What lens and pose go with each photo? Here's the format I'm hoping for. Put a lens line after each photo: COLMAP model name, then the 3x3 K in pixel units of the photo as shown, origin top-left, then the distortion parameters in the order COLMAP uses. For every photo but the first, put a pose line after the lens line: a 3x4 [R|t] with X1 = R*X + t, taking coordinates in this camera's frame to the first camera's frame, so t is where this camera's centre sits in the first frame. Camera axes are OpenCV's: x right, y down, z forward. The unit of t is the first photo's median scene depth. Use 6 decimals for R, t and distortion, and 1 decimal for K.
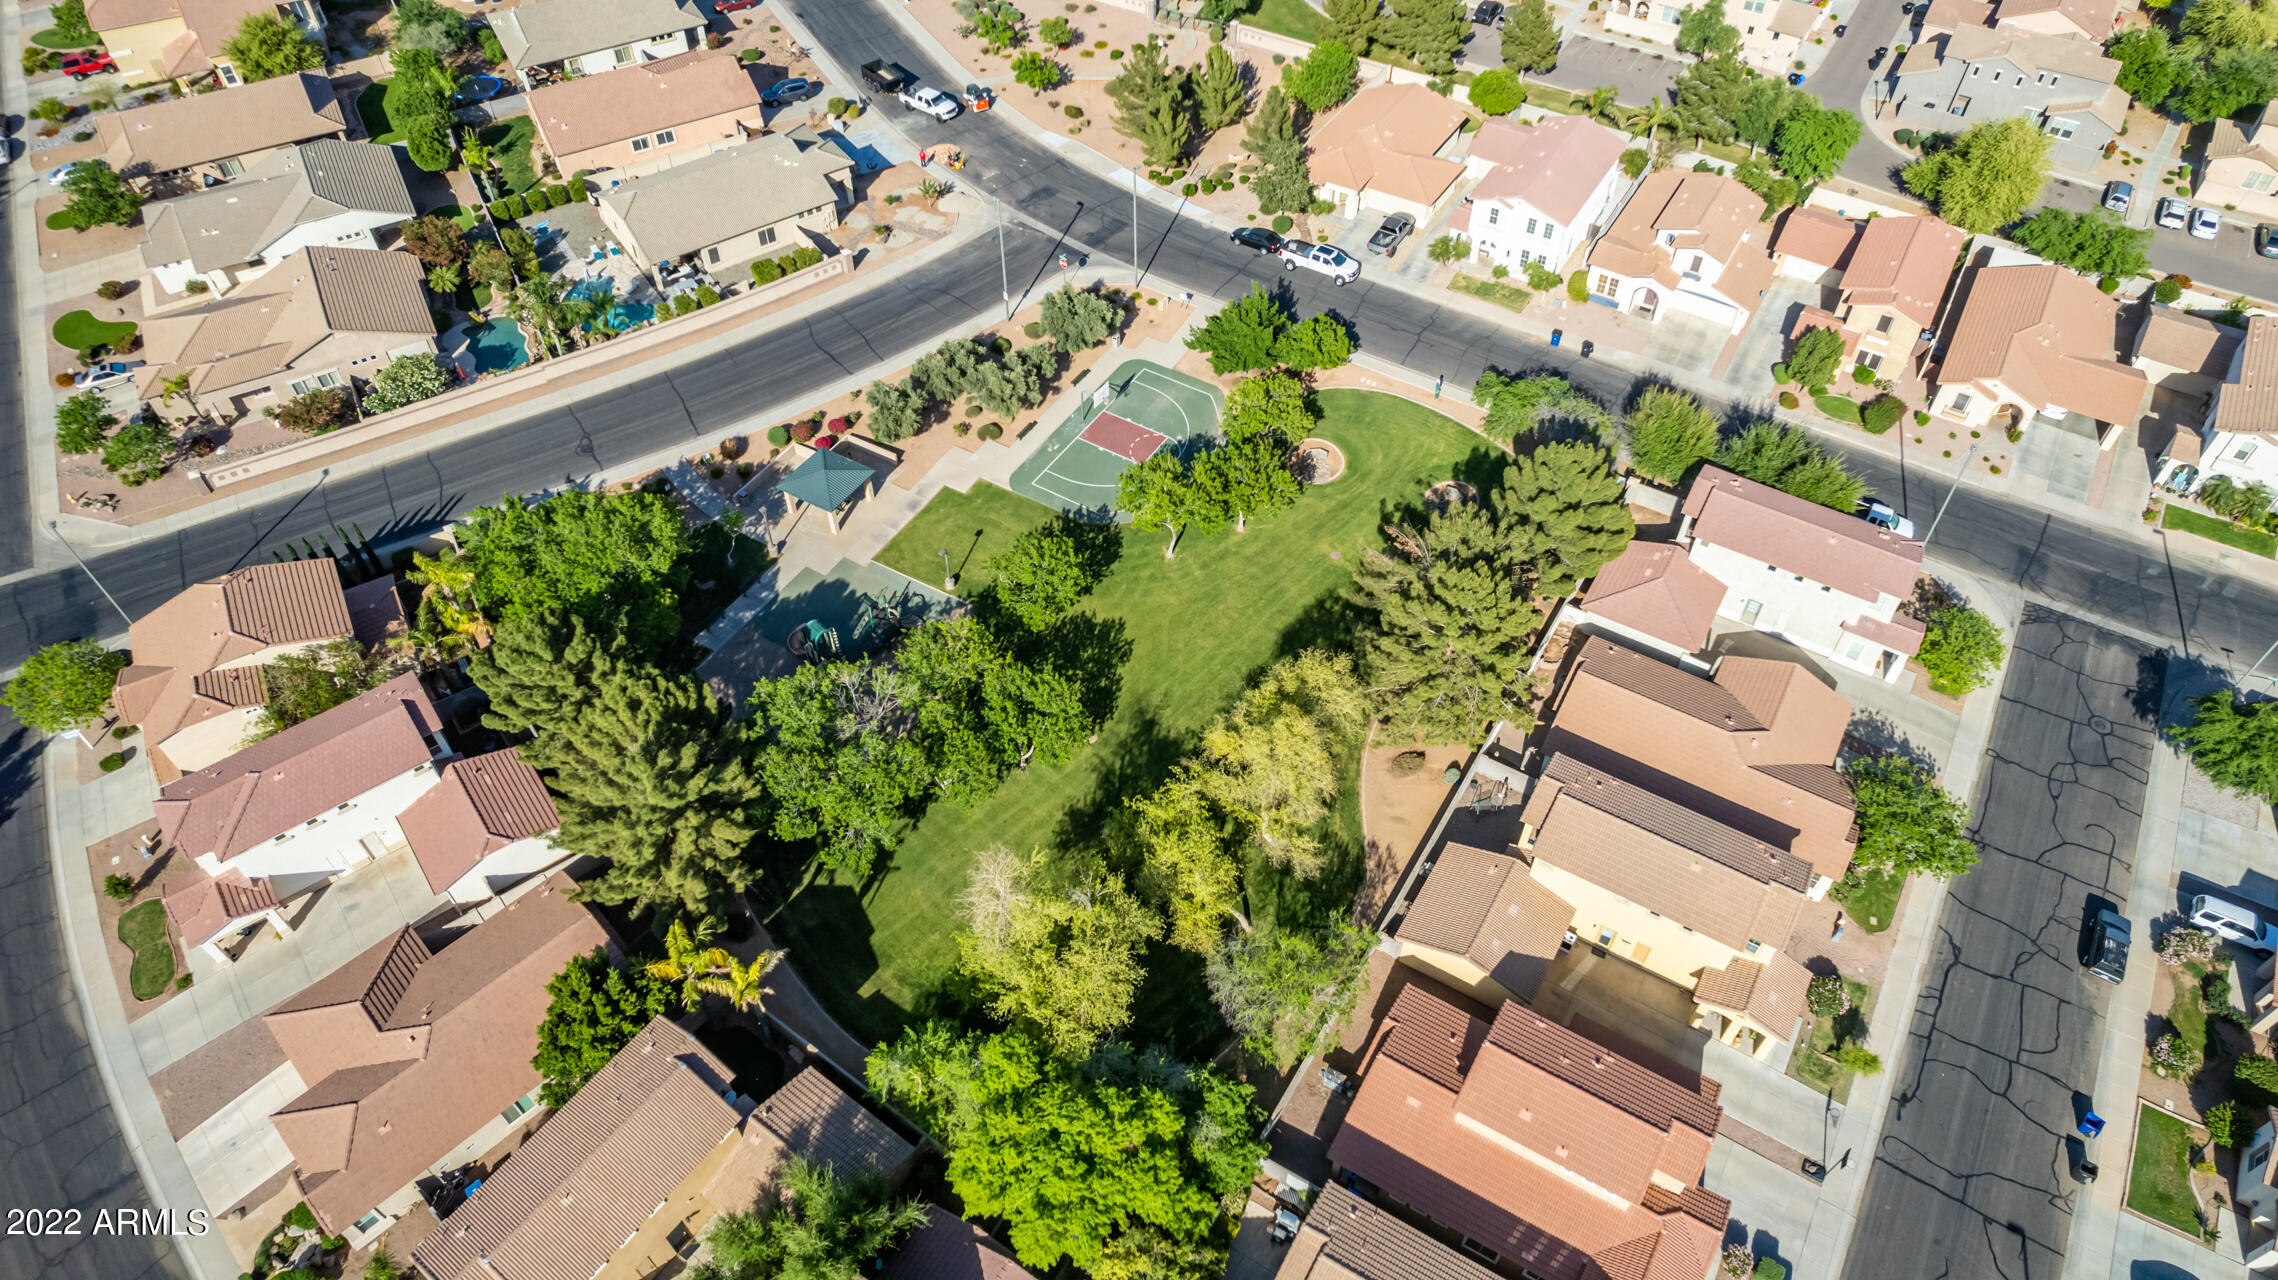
lens RADIAL K [[1459.5, 0, 1145.8], [0, 1459.5, 642.2], [0, 0, 1]] dist [-0.077130, 0.073360]
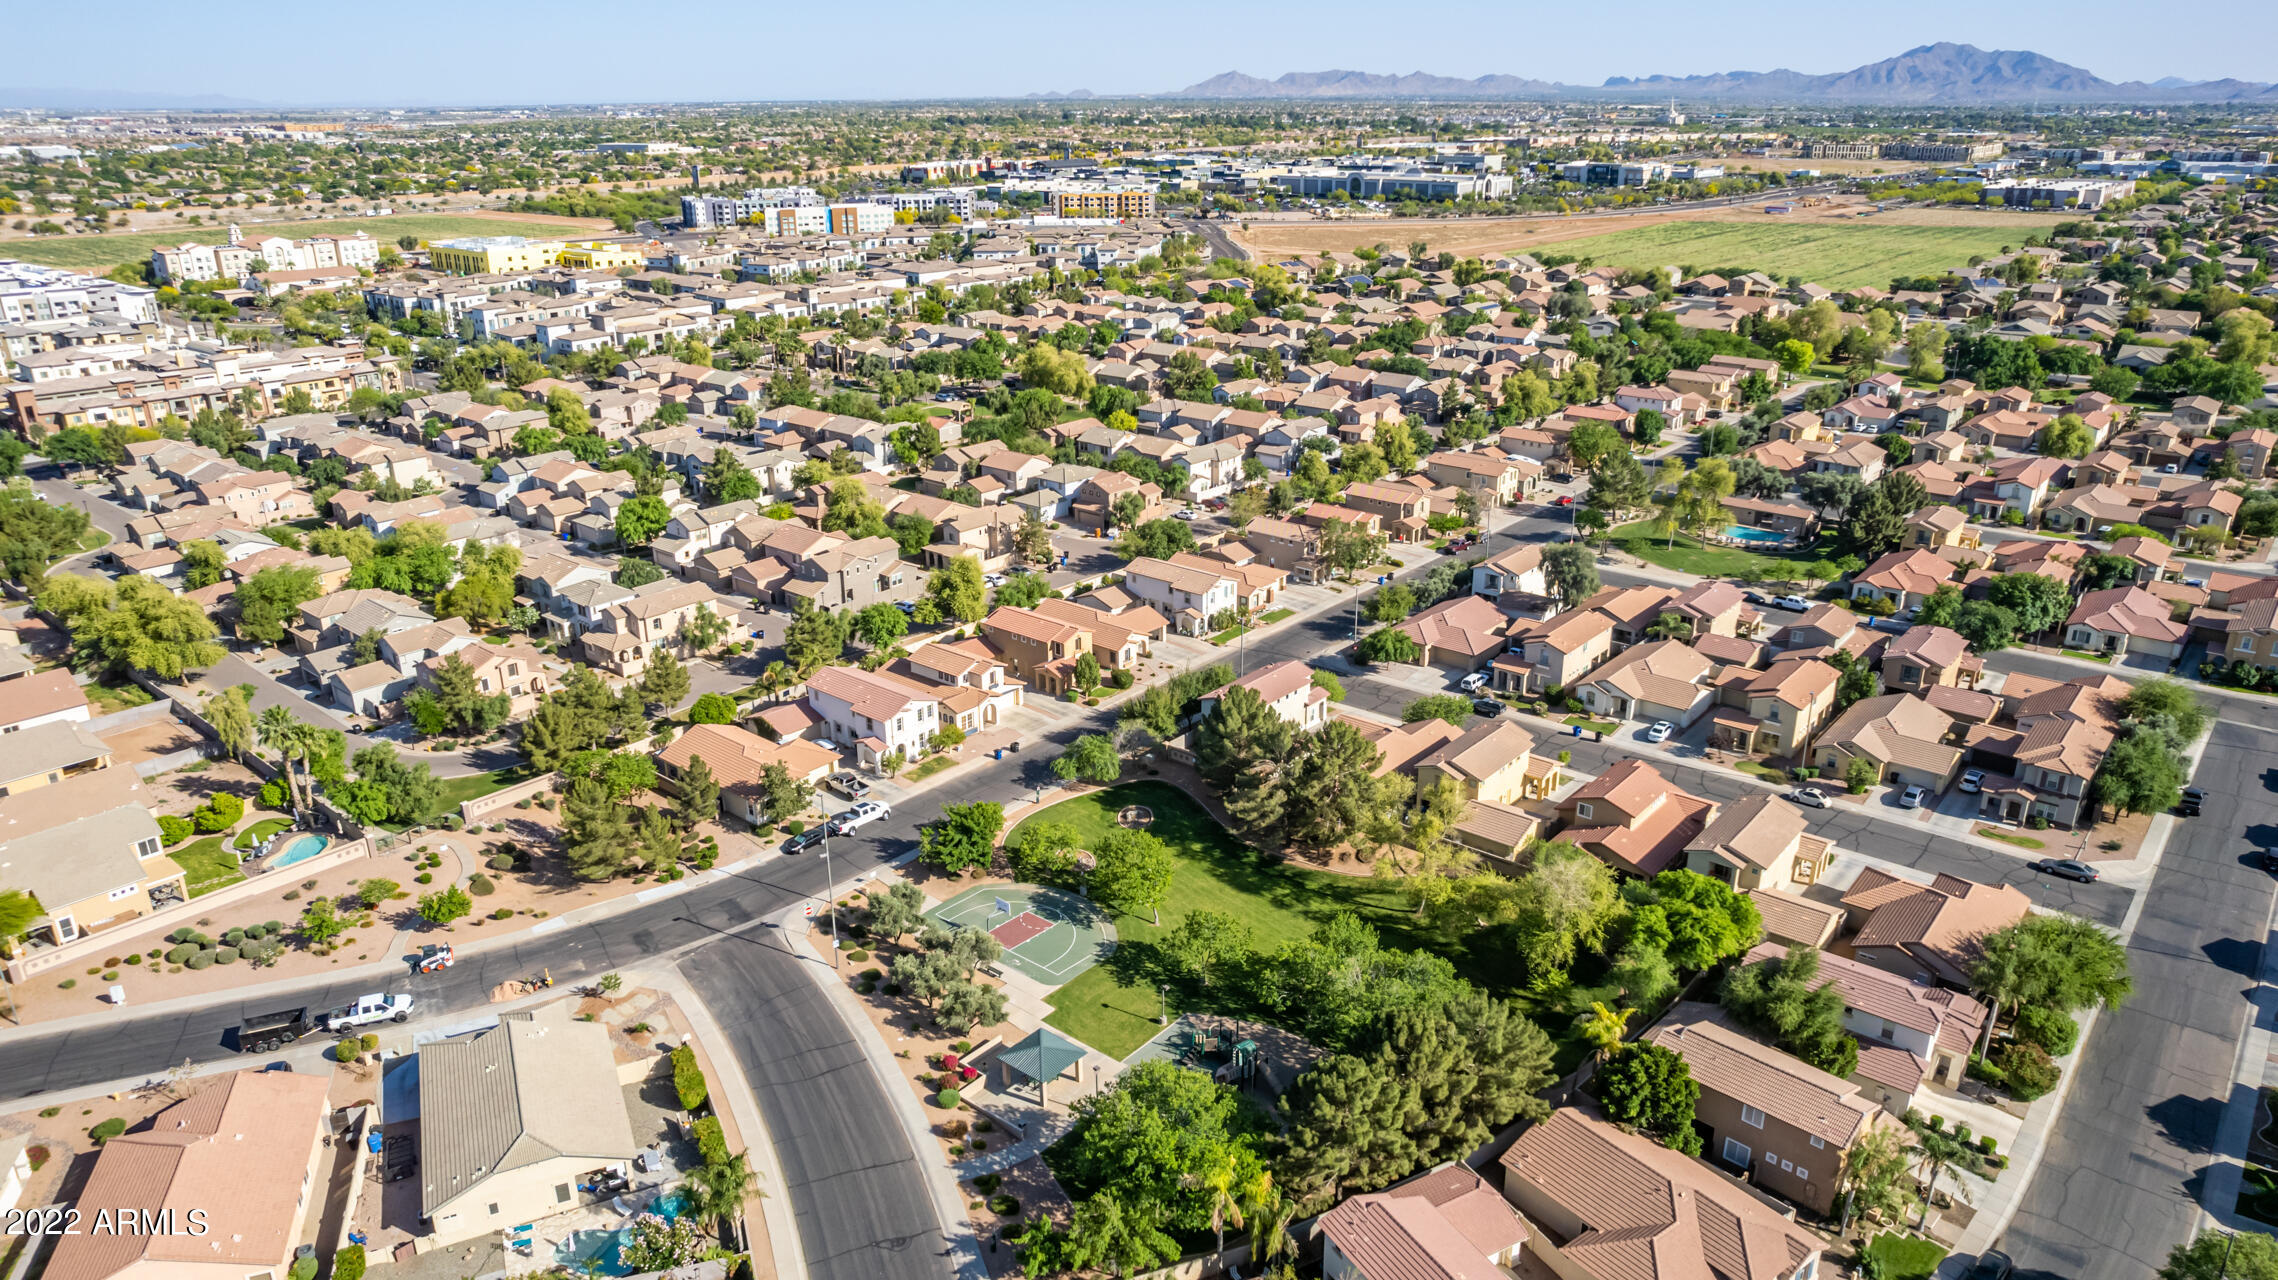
lens RADIAL K [[1459.5, 0, 1129.3], [0, 1459.5, 636.0], [0, 0, 1]] dist [-0.077130, 0.073360]
pose [[0.168665, -0.346525, 0.922753, -1.037917], [0.743470, 0.659371, 0.111721, -0.370809], [-0.647151, 0.667195, 0.368844, 0.328239]]
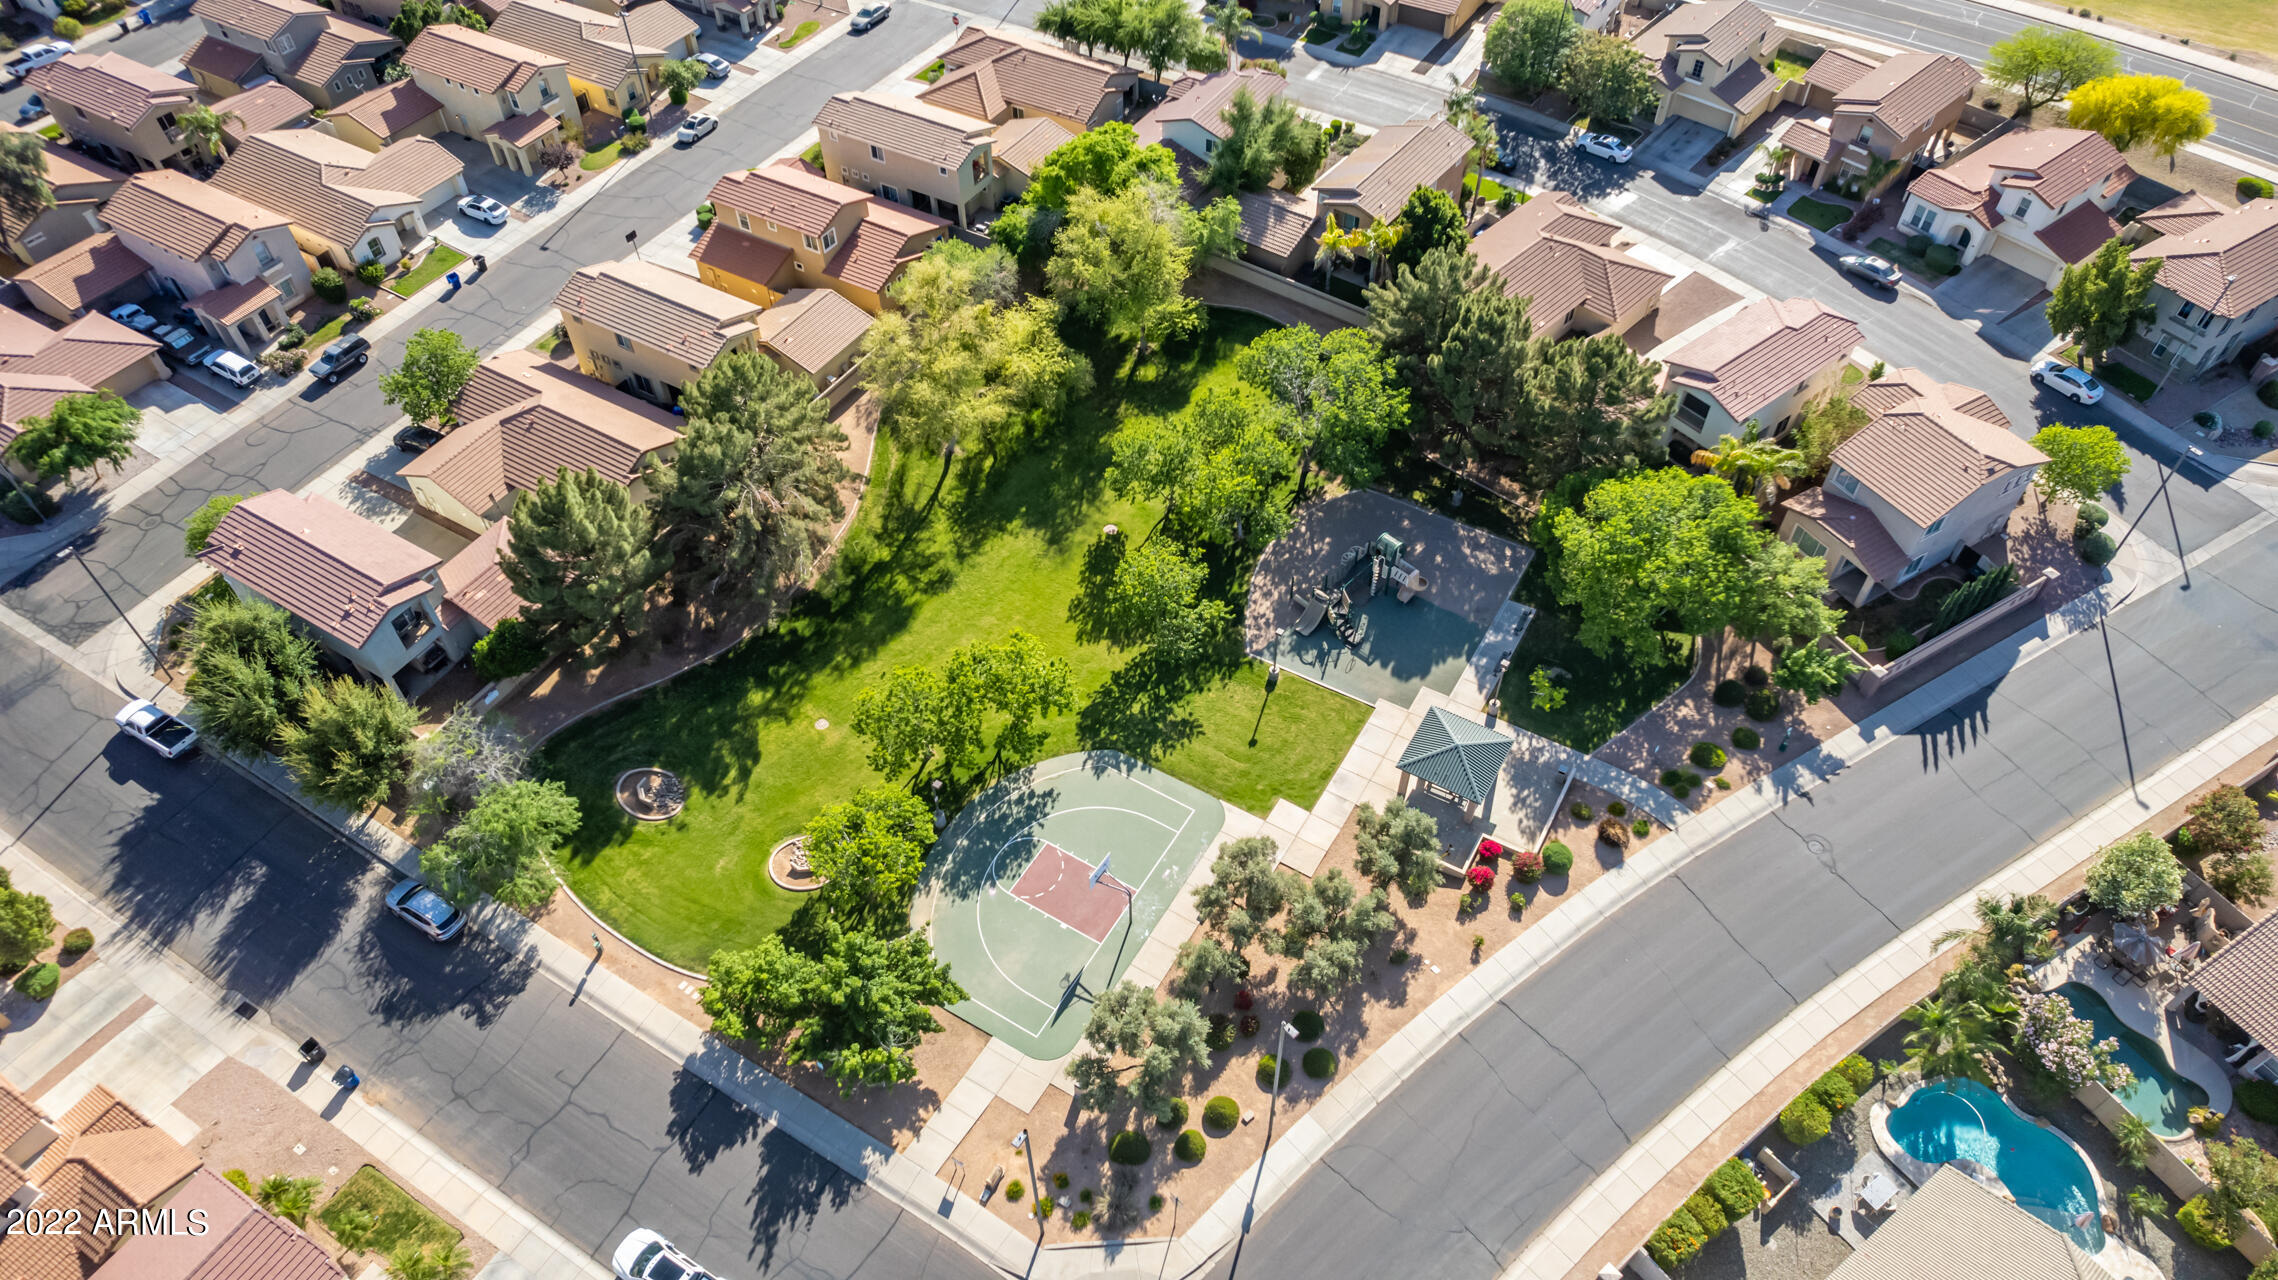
lens RADIAL K [[1459.5, 0, 1152.5], [0, 1459.5, 636.7], [0, 0, 1]] dist [-0.077130, 0.073360]
pose [[-0.999872, 0.015049, -0.005391, -0.051519], [-0.007096, -0.115652, 0.993264, -0.823298], [0.014324, 0.993176, 0.115744, 0.798520]]
